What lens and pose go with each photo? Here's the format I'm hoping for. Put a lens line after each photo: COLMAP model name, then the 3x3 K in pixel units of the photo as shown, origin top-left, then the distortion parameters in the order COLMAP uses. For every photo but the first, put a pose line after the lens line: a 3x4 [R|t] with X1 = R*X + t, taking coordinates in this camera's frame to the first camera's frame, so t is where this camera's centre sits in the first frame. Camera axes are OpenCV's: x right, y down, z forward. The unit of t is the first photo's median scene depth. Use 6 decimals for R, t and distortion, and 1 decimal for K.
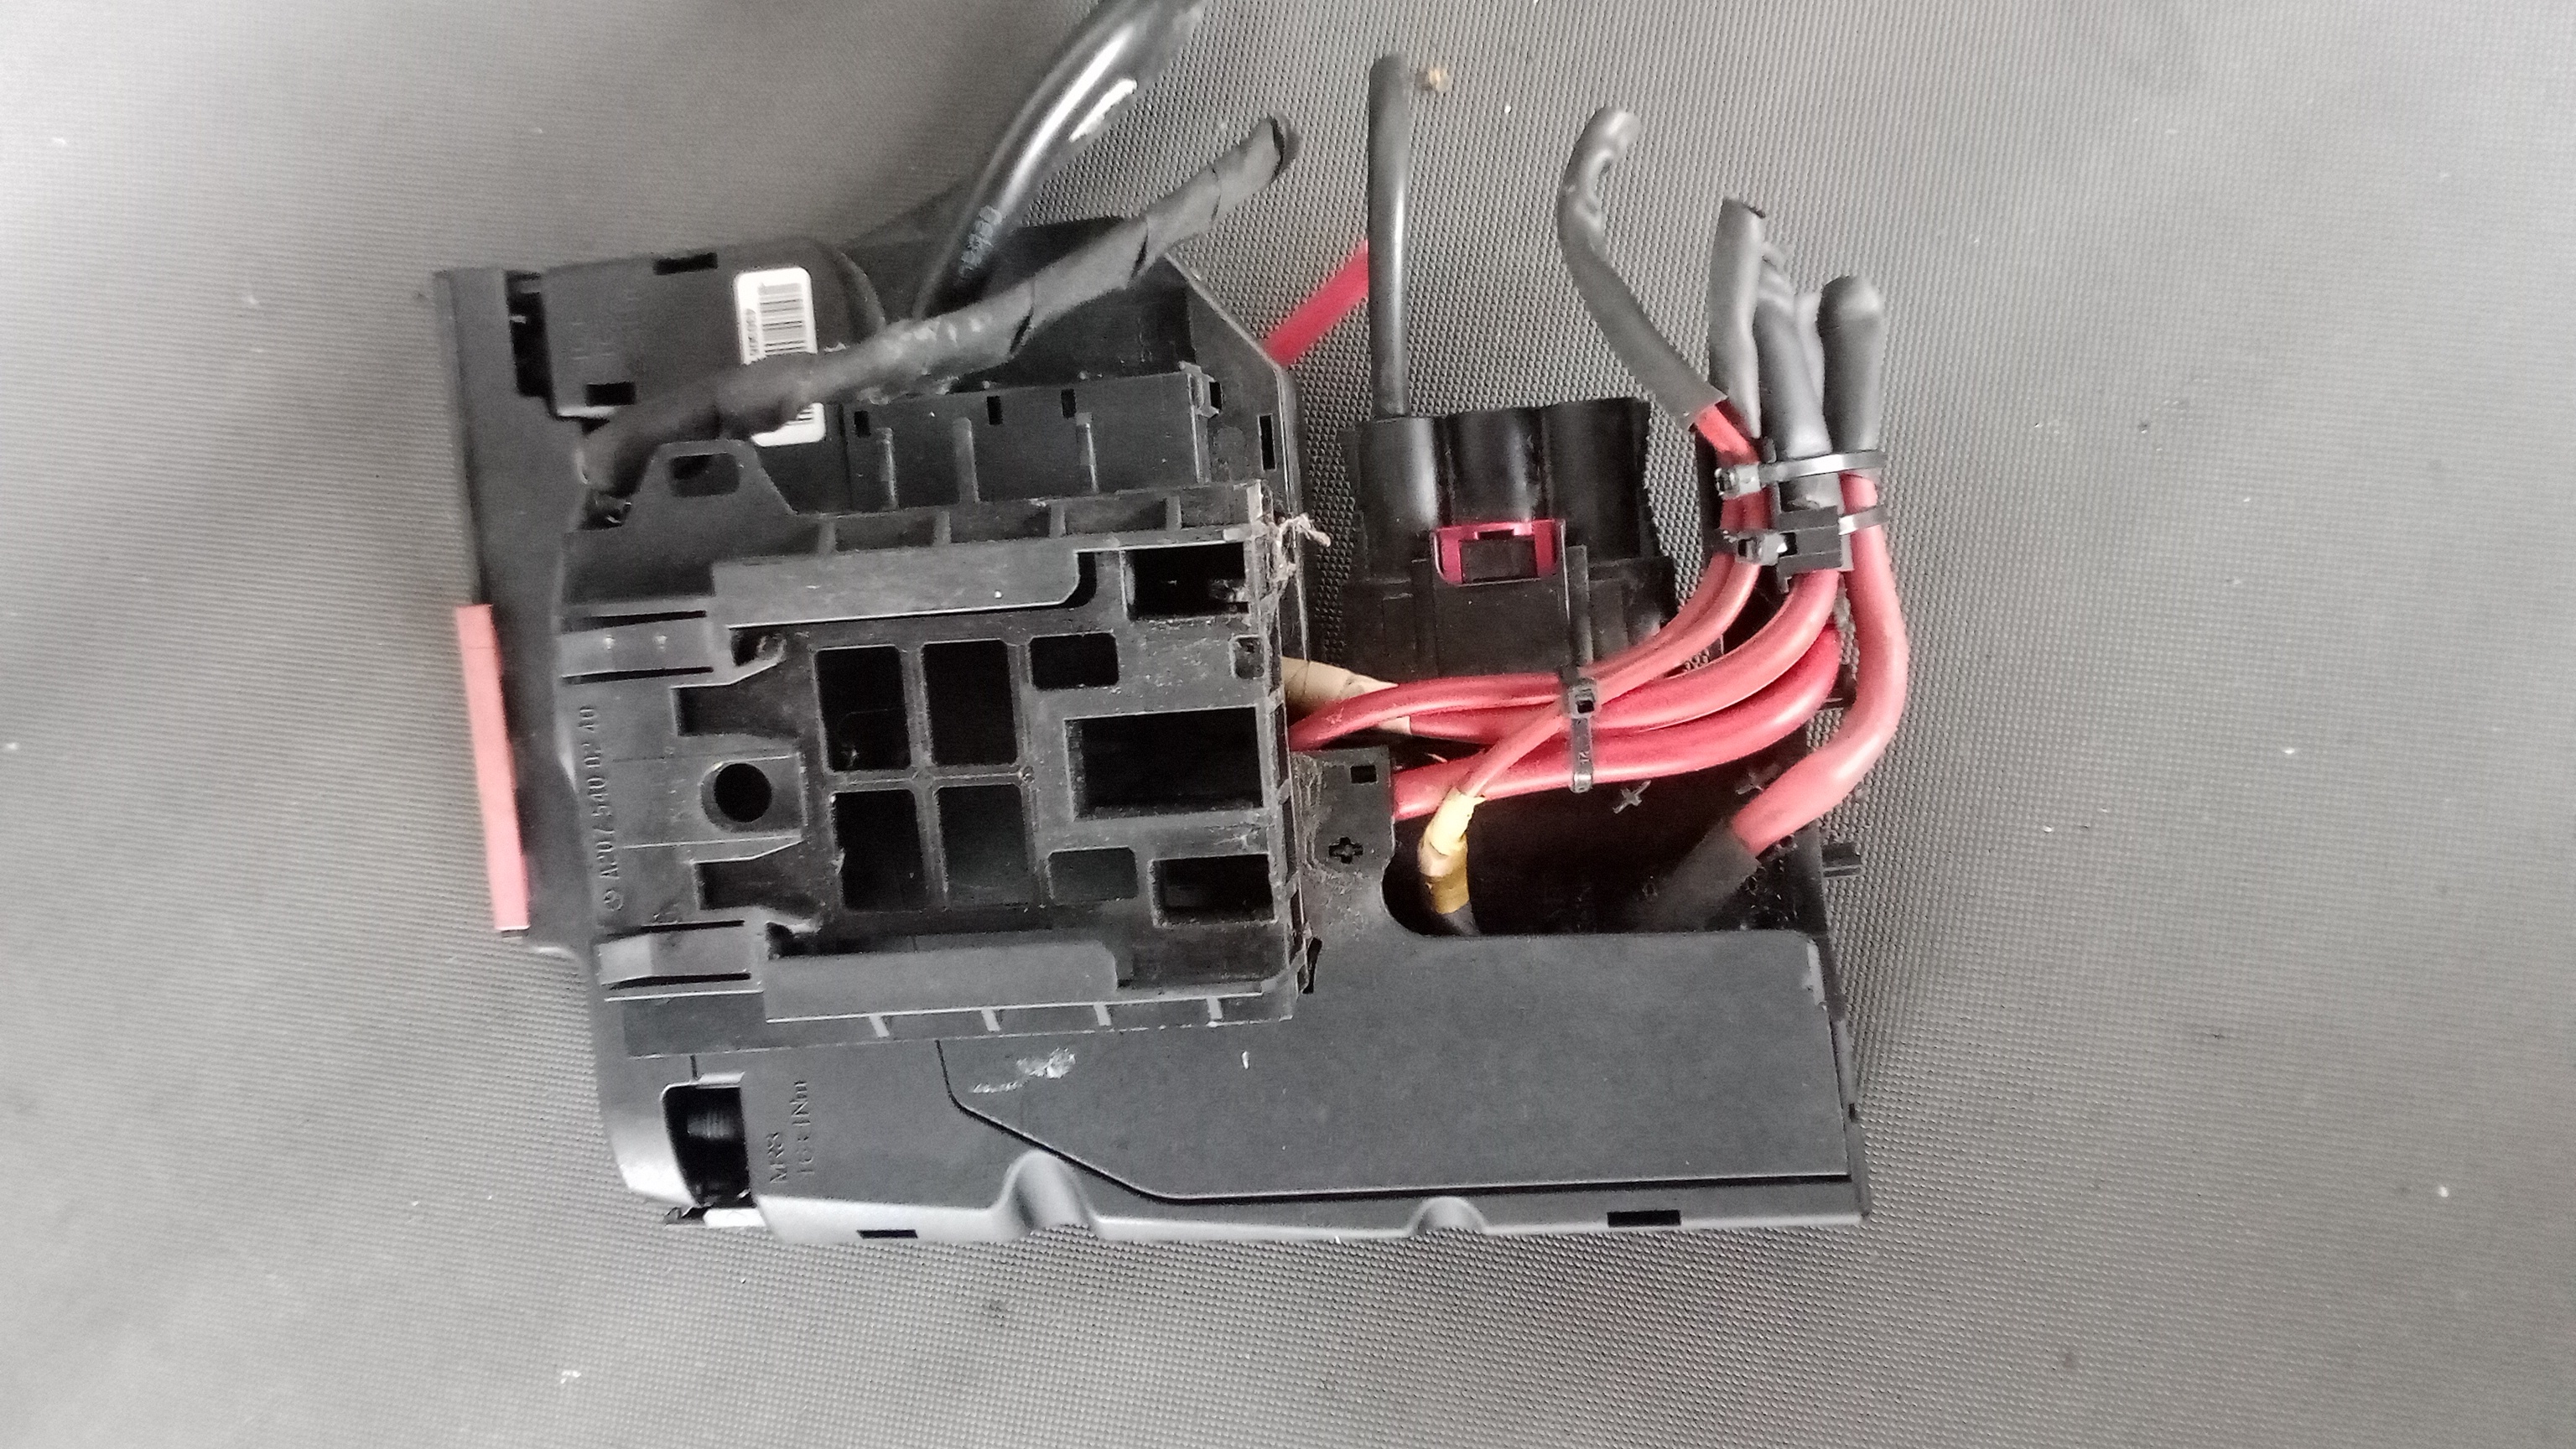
lens RADIAL K [[1968.4, 0, 1301.9], [0, 1968.4, 709.1], [0, 0, 1]] dist [0.028138, -0.043430]
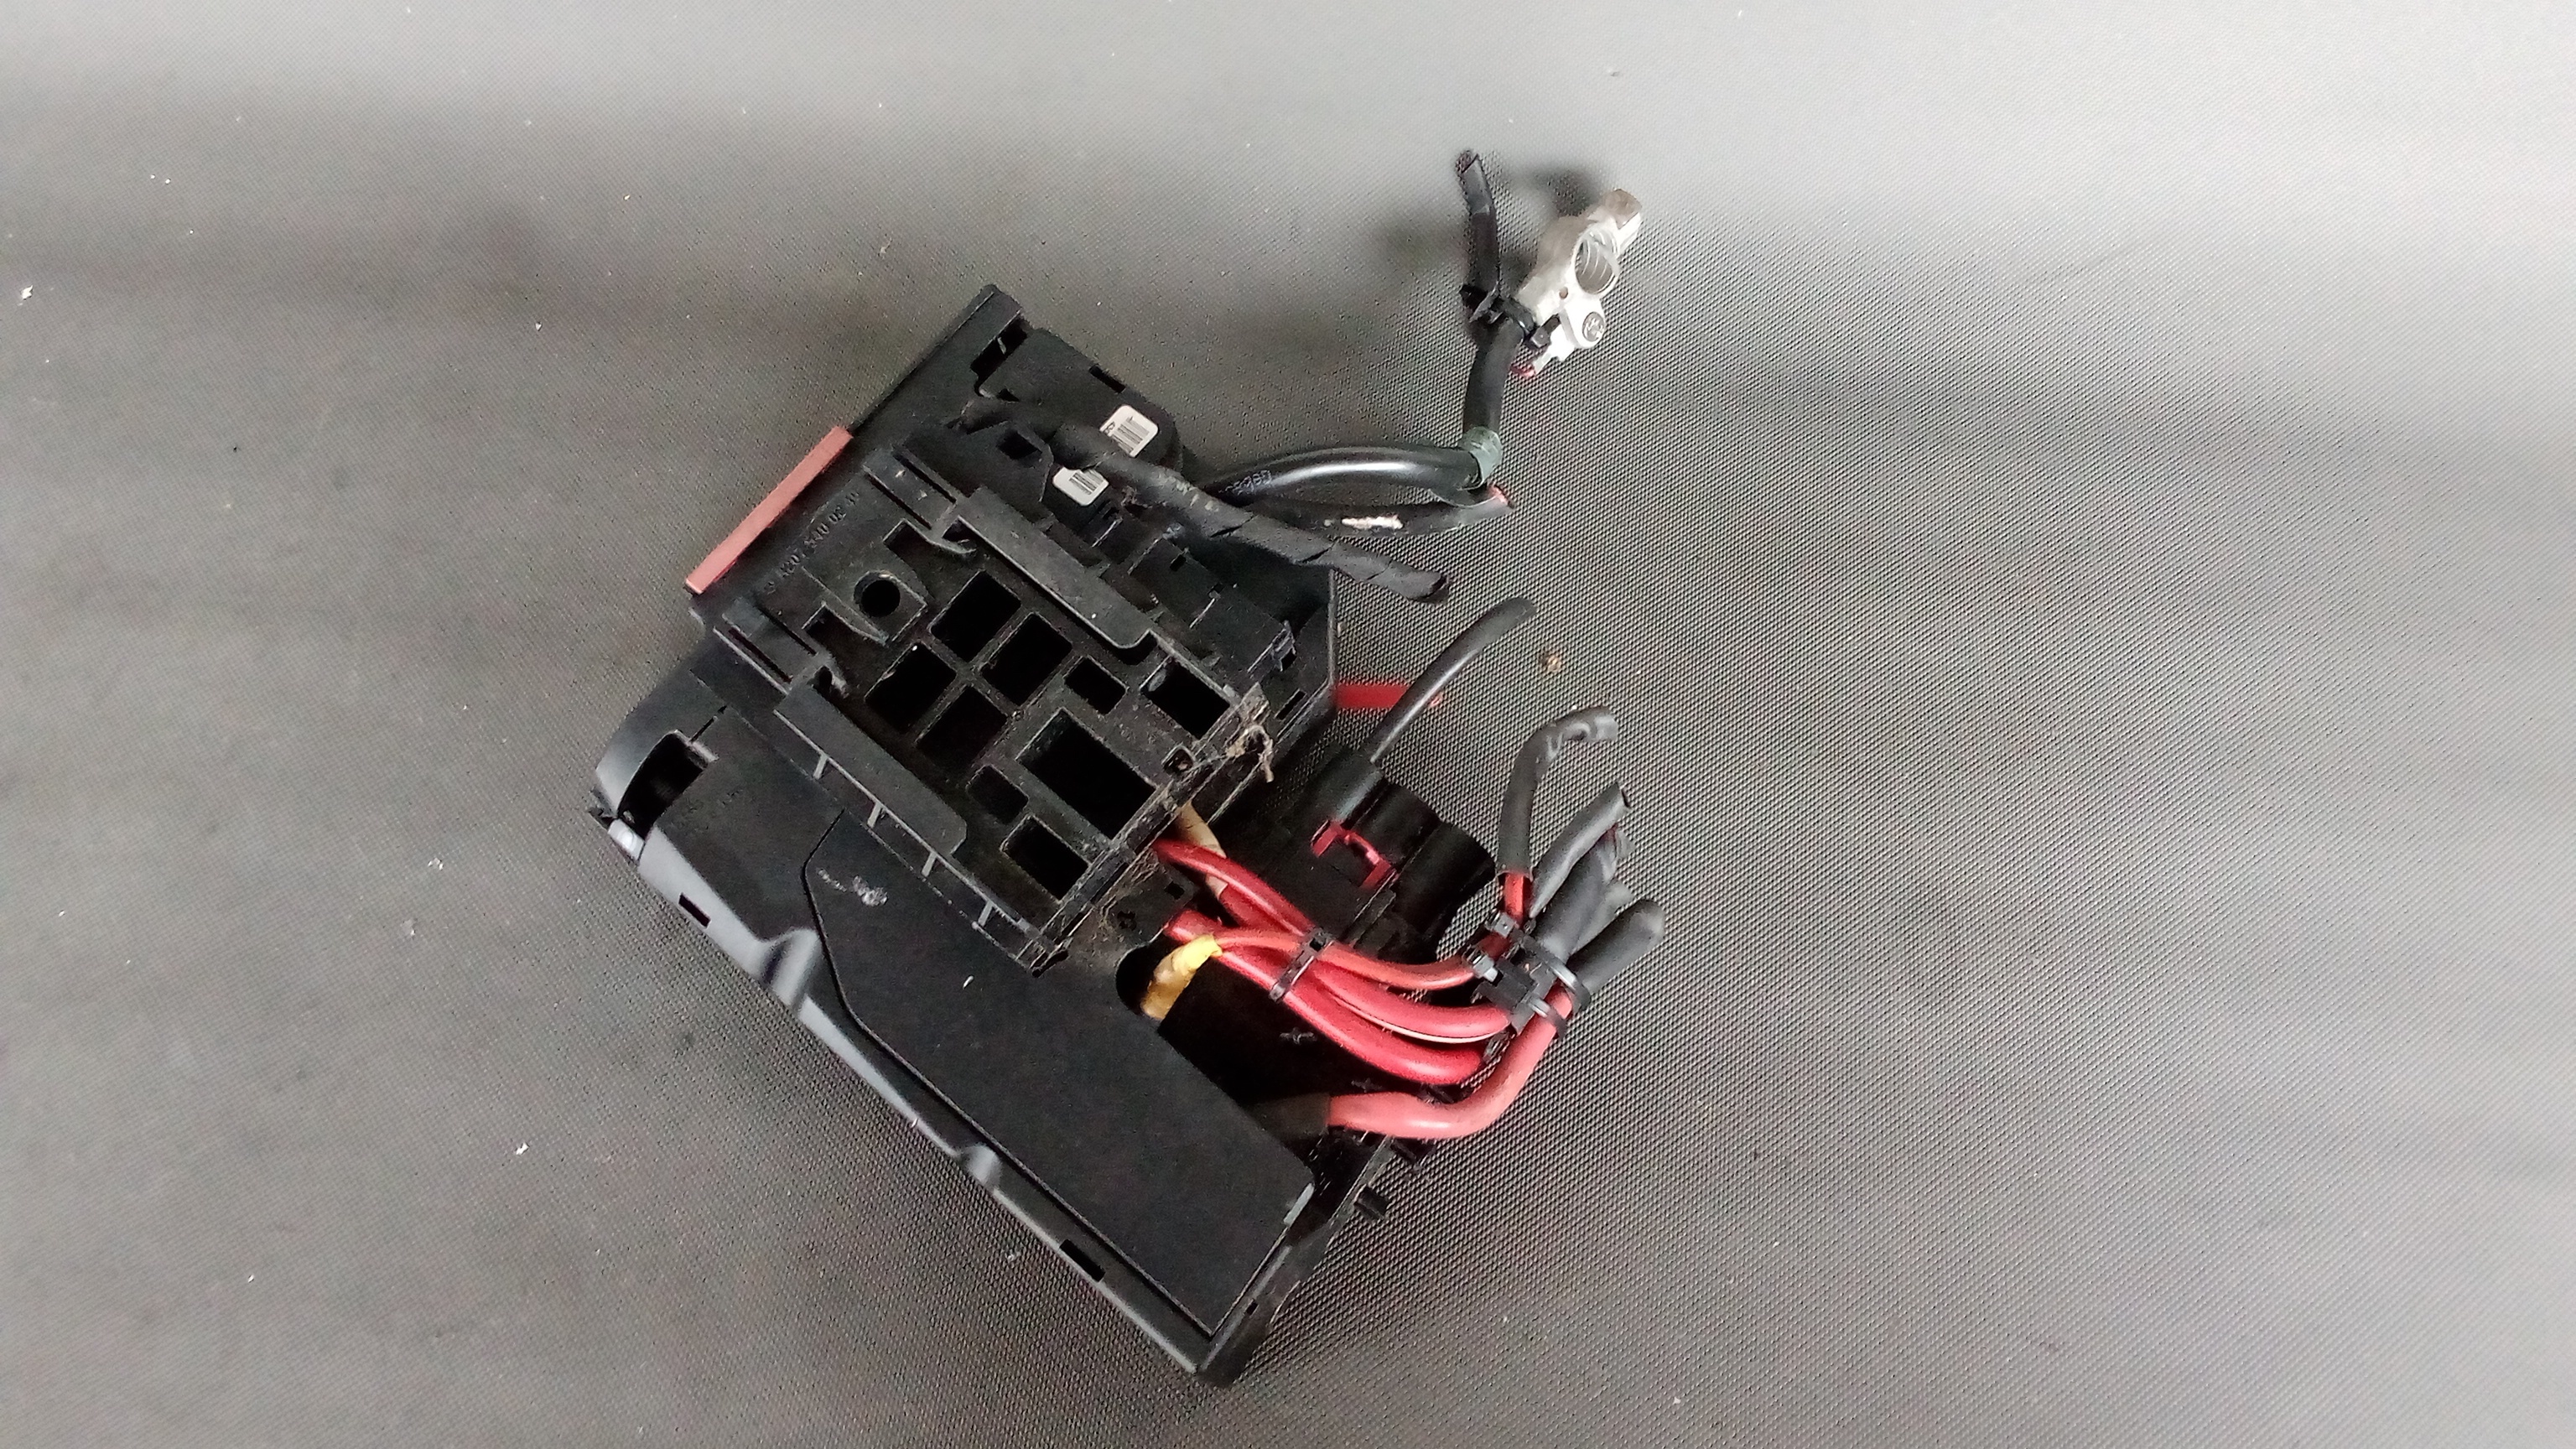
lens RADIAL K [[1968.4, 0, 1300.2], [0, 1968.4, 717.7], [0, 0, 1]] dist [0.028138, -0.043430]
pose [[0.709874, 0.677163, -0.193725, 0.283804], [-0.701531, 0.655294, -0.280079, 0.283212], [-0.062712, 0.334725, 0.940227, -0.391868]]
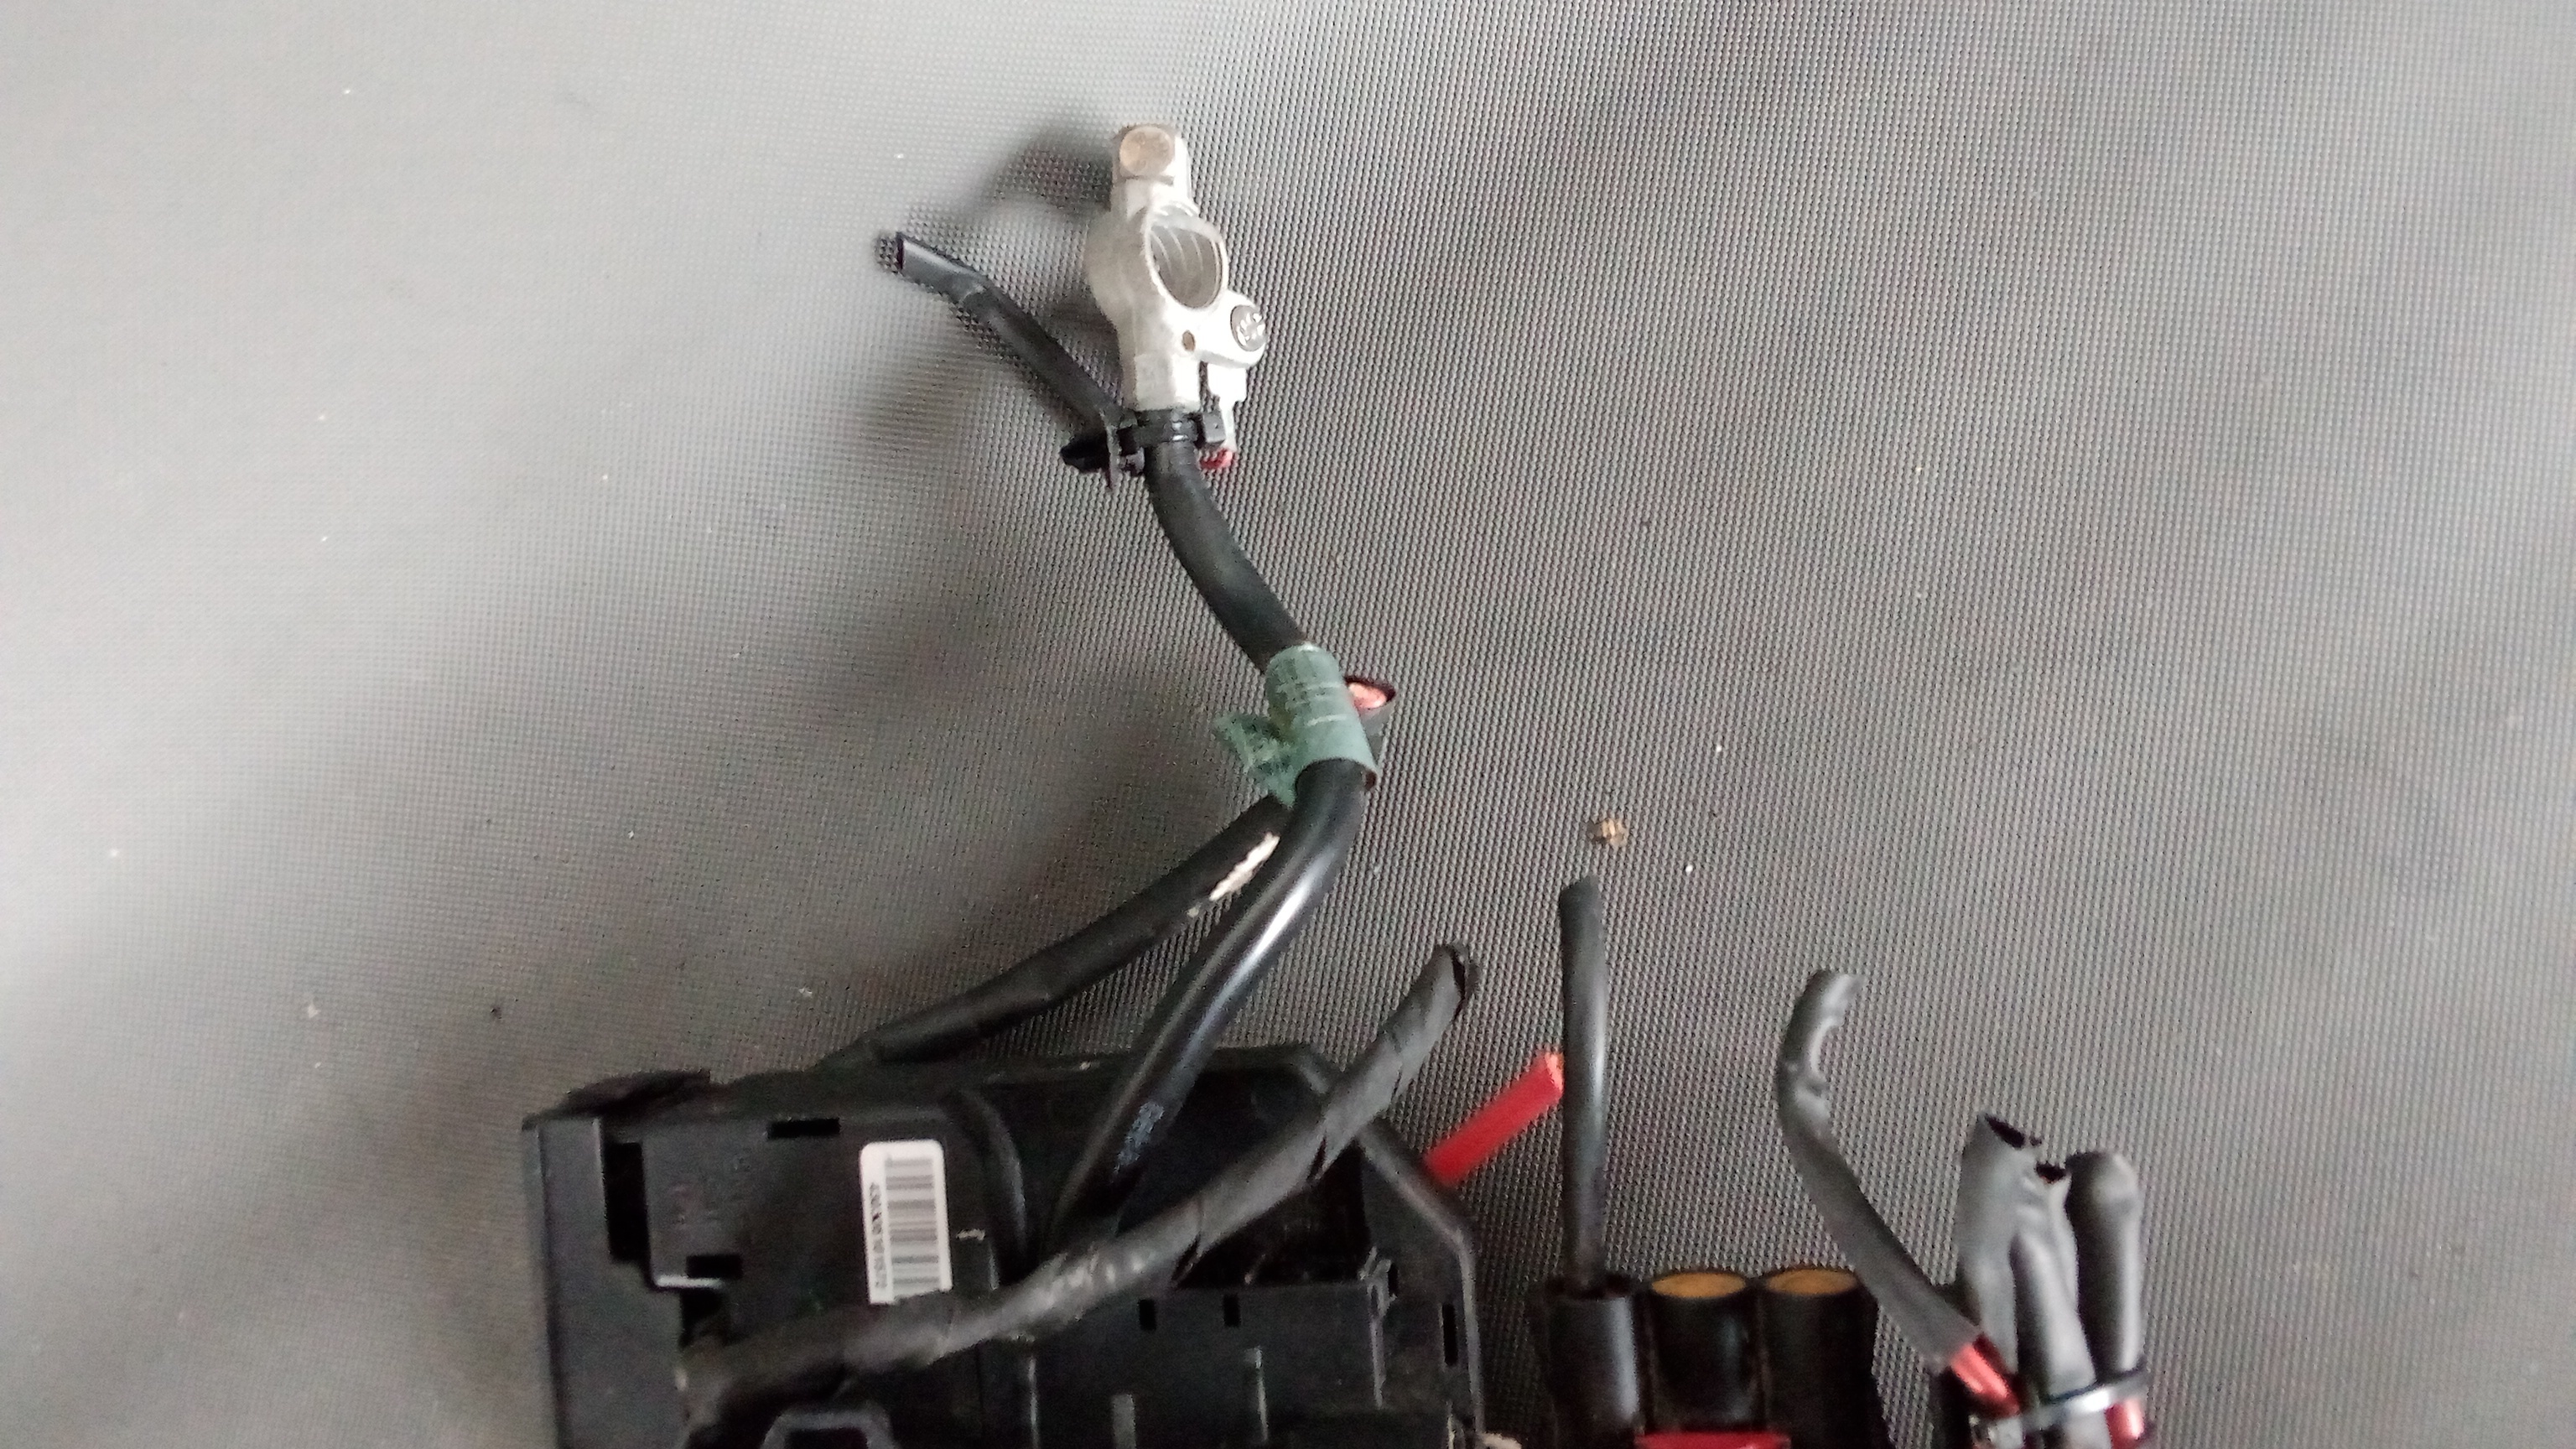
lens RADIAL K [[1968.4, 0, 1315.3], [0, 1968.4, 716.5], [0, 0, 1]] dist [0.028138, -0.043430]
pose [[0.999969, 0.007413, -0.002792, -0.079214], [-0.007618, 0.996556, -0.082578, -0.344327], [0.002170, 0.082596, 0.996581, 0.090217]]
